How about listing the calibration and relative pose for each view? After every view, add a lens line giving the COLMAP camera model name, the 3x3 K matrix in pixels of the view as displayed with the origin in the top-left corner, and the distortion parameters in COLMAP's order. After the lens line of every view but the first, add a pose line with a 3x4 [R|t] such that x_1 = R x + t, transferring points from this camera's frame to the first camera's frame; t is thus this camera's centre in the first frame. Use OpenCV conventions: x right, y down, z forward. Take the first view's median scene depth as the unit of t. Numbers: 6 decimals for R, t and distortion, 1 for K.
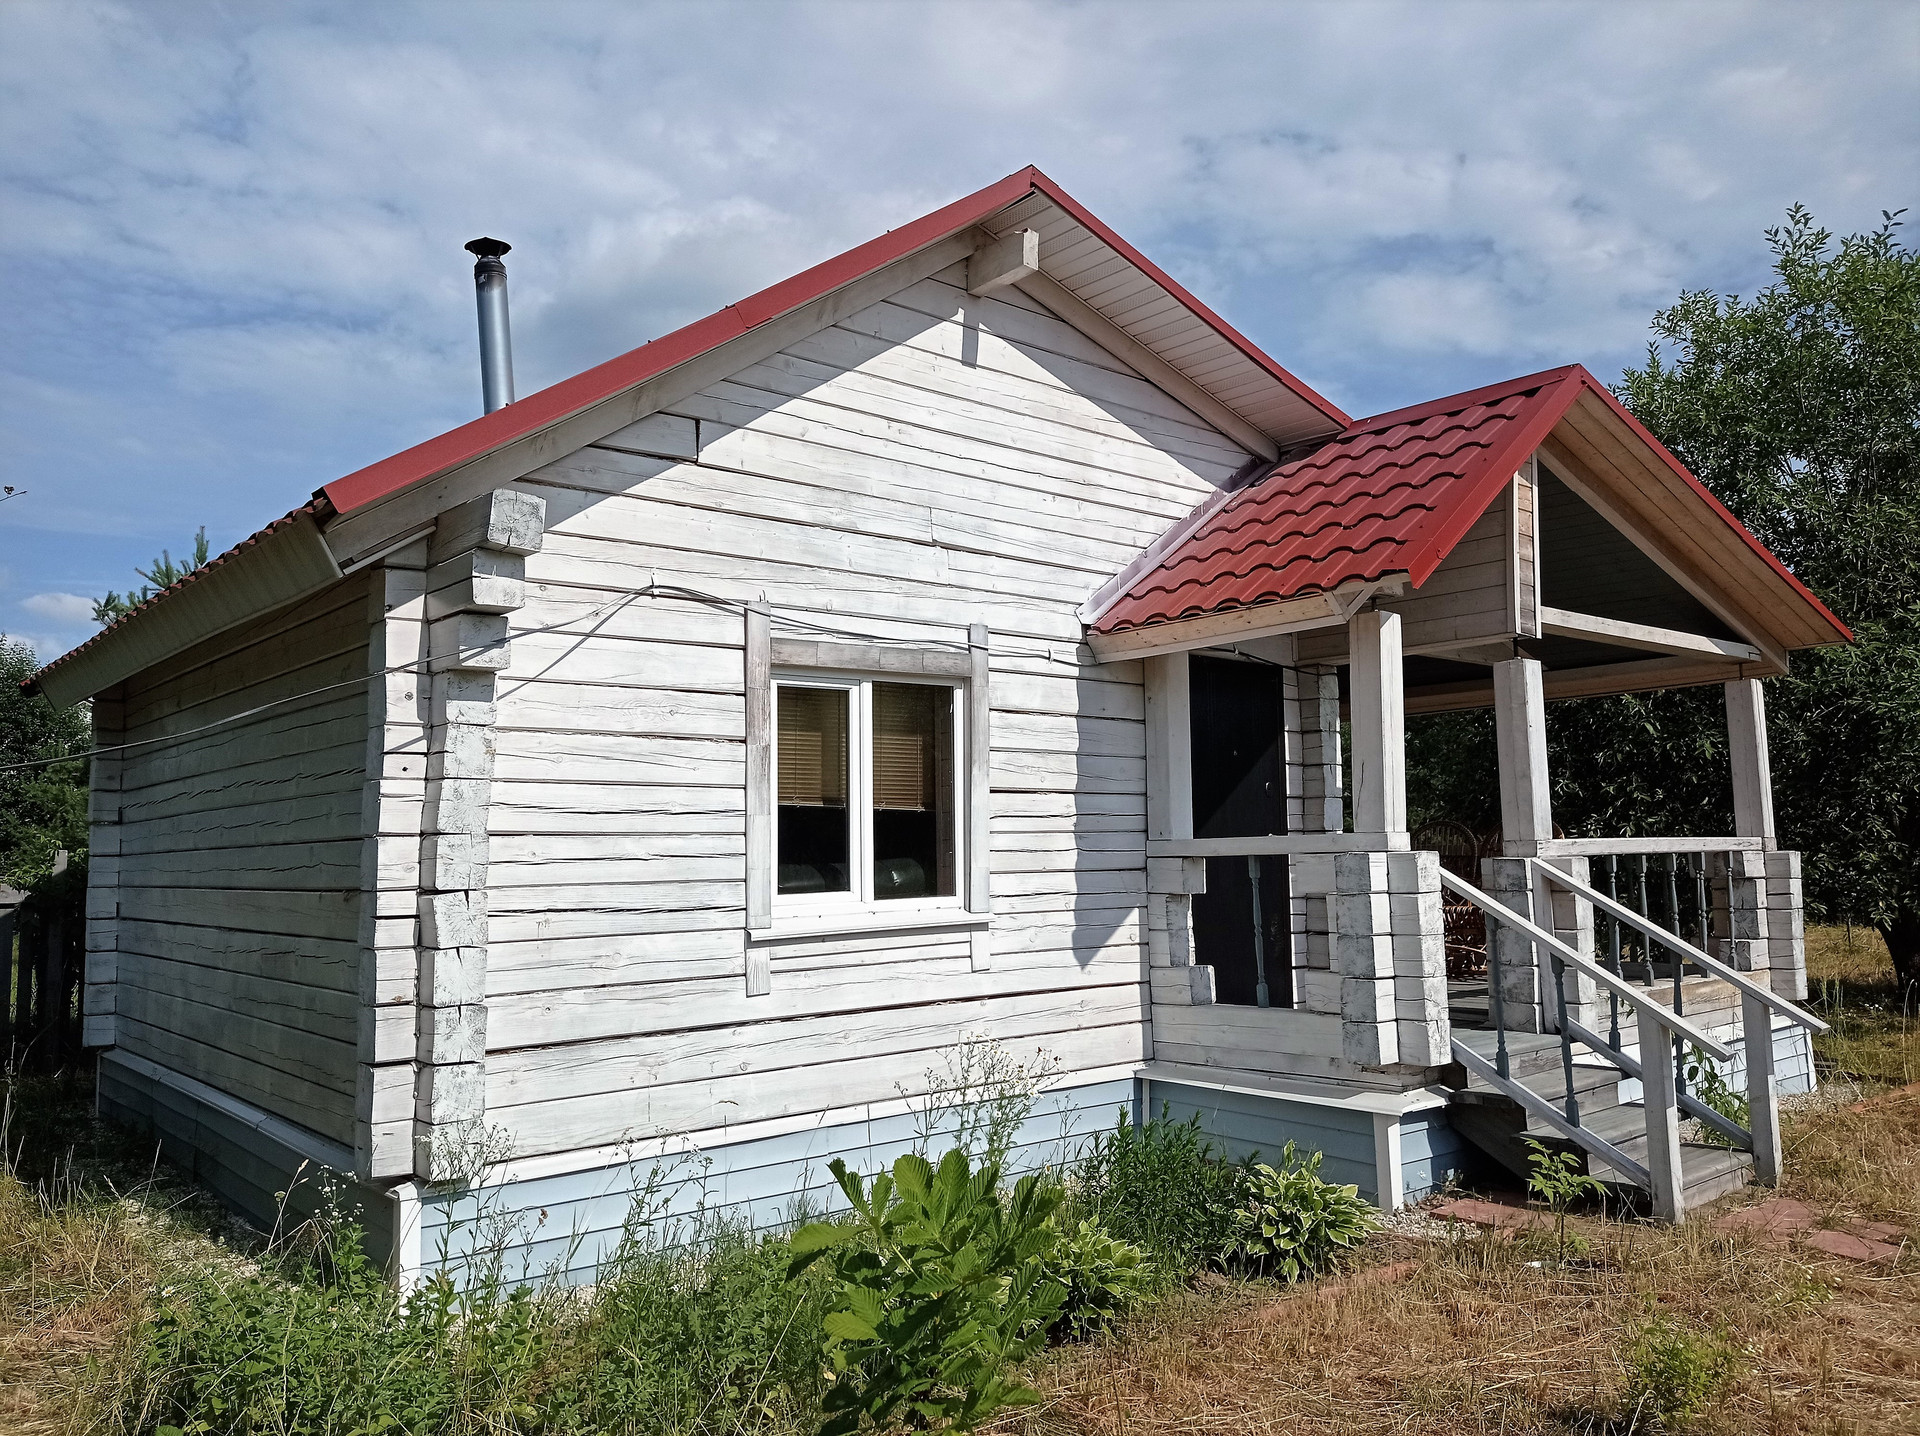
lens RADIAL K [[1482.4, 0, 968.0], [0, 1482.4, 720.1], [0, 0, 1]] dist [-0.001530, -0.004447]
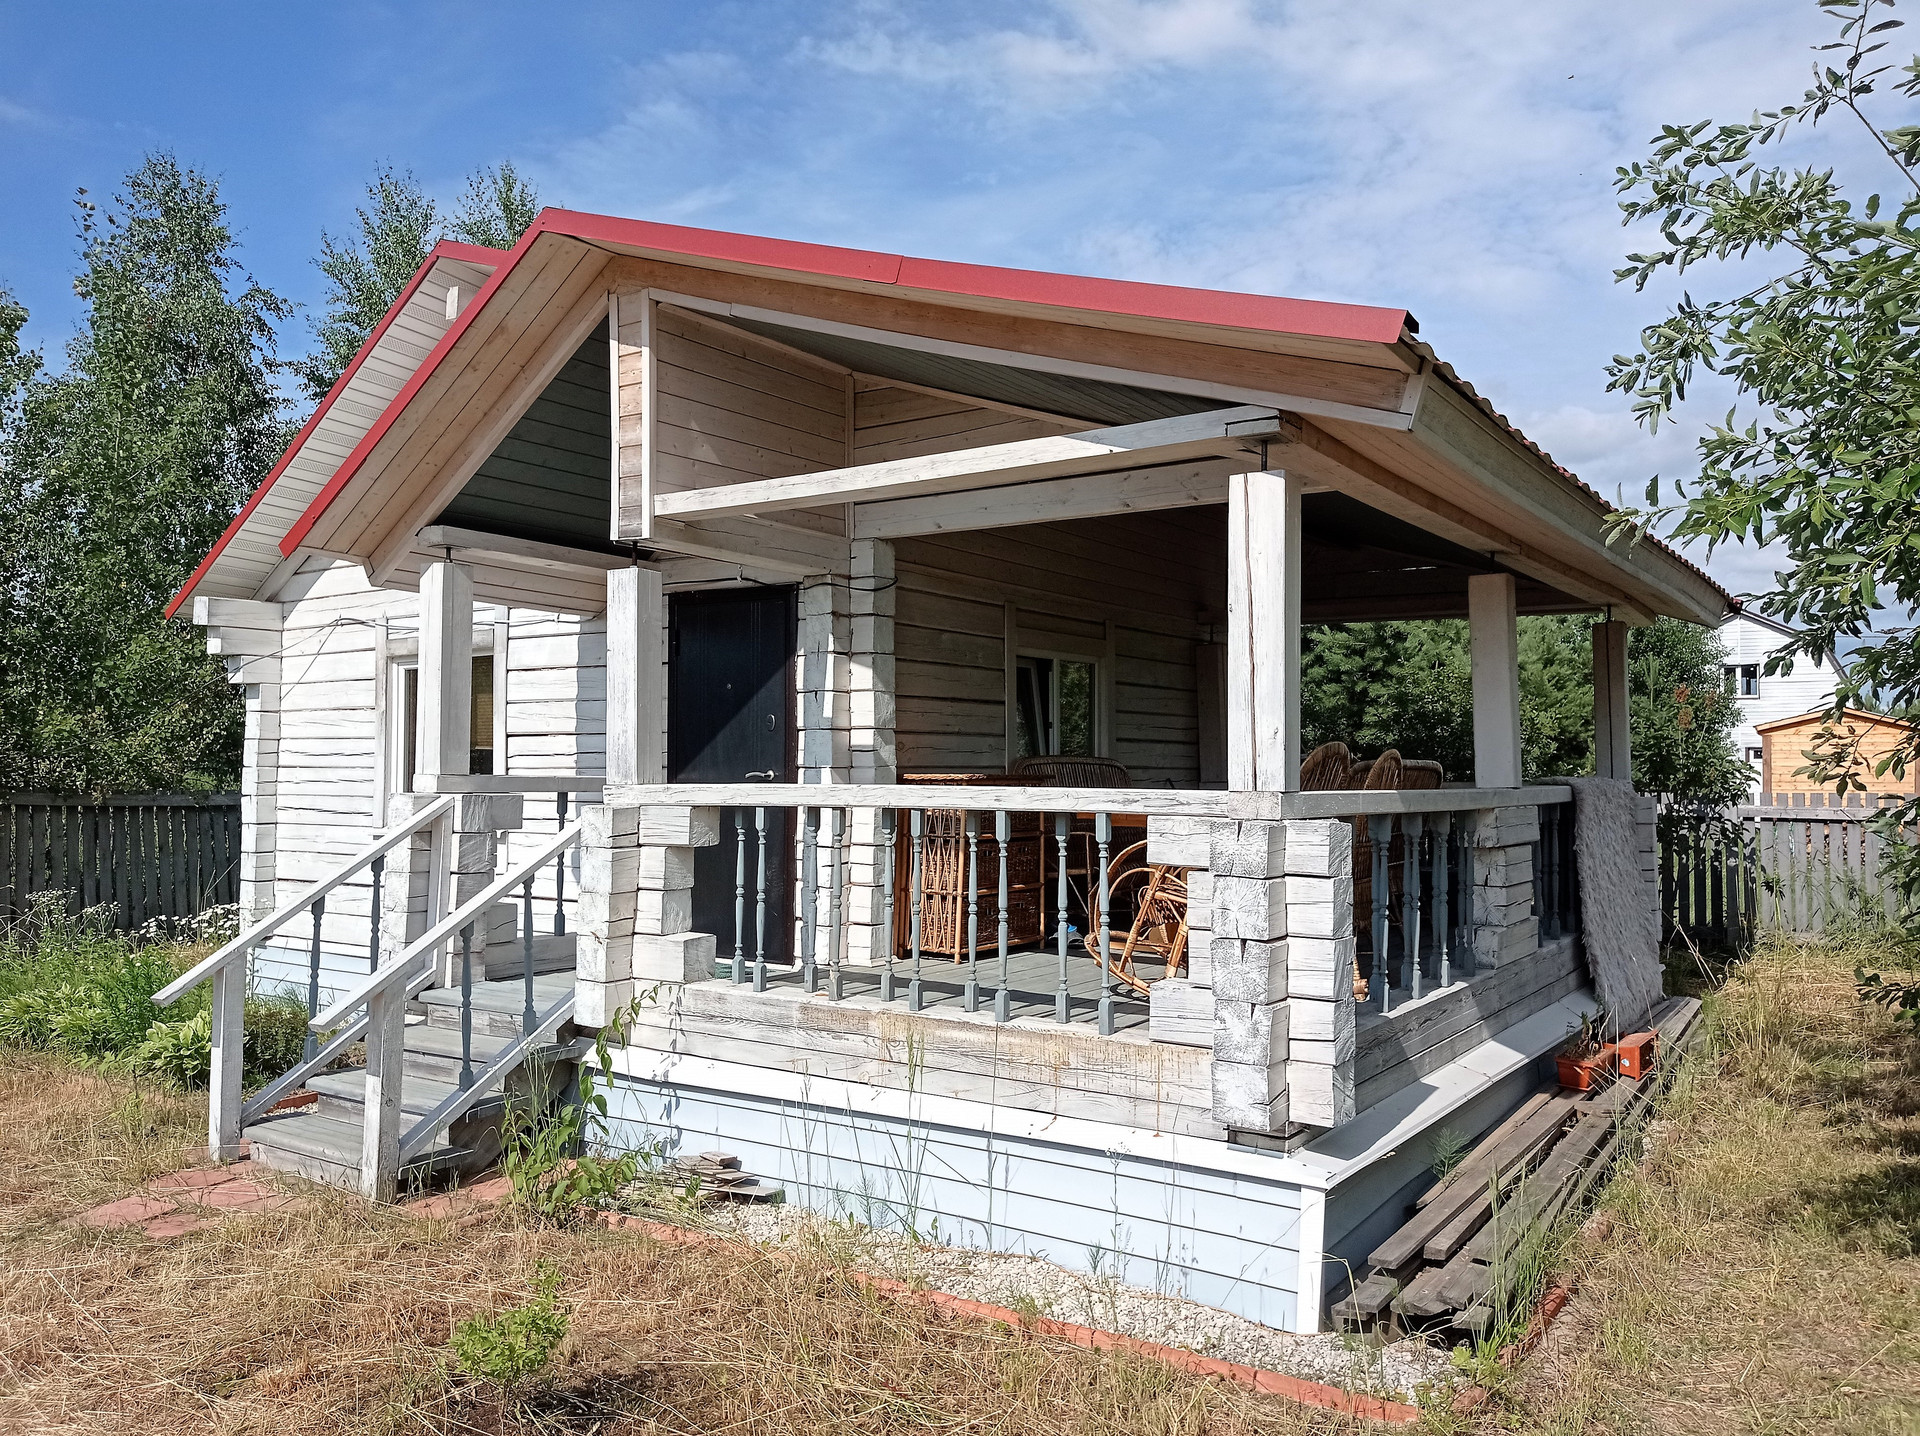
lens RADIAL K [[1482.4, 0, 968.0], [0, 1482.4, 720.1], [0, 0, 1]] dist [-0.001530, -0.004447]
pose [[0.285930, -0.019317, -0.958056, 1.183369], [0.080891, 0.996715, 0.004045, 0.054583], [0.954830, -0.078654, 0.286553, 0.903188]]
